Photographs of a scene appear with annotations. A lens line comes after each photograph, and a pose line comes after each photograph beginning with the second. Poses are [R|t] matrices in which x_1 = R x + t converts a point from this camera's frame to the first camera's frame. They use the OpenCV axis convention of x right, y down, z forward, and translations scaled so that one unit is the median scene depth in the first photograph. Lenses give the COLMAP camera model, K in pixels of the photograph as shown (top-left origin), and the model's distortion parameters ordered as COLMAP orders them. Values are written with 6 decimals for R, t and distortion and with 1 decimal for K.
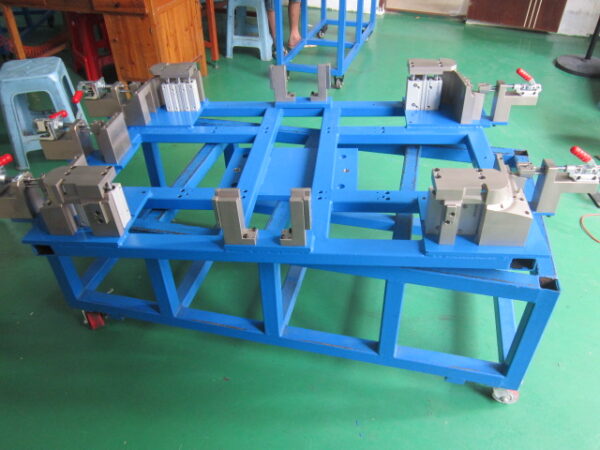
lens RADIAL K [[488.5, 0, 303.8], [0, 488.5, 228.0], [0, 0, 1]] dist [-0.051416, 0.009292]
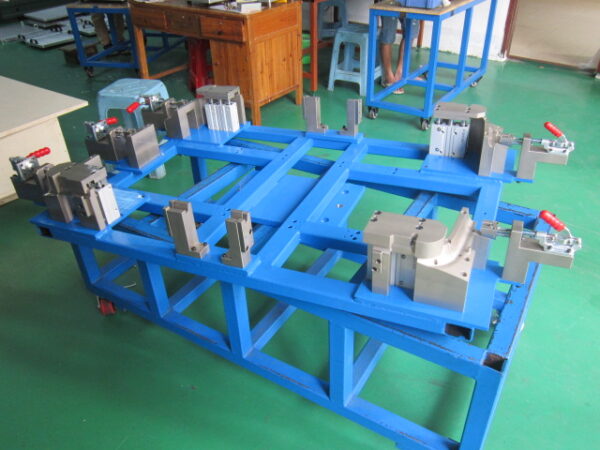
lens RADIAL K [[488.5, 0, 303.8], [0, 488.5, 228.0], [0, 0, 1]] dist [-0.051416, 0.009292]
pose [[0.951804, 0.159010, -0.262270, 0.255601], [-0.176718, 0.983222, -0.045218, -0.014942], [0.250680, 0.089387, 0.963935, 0.035865]]
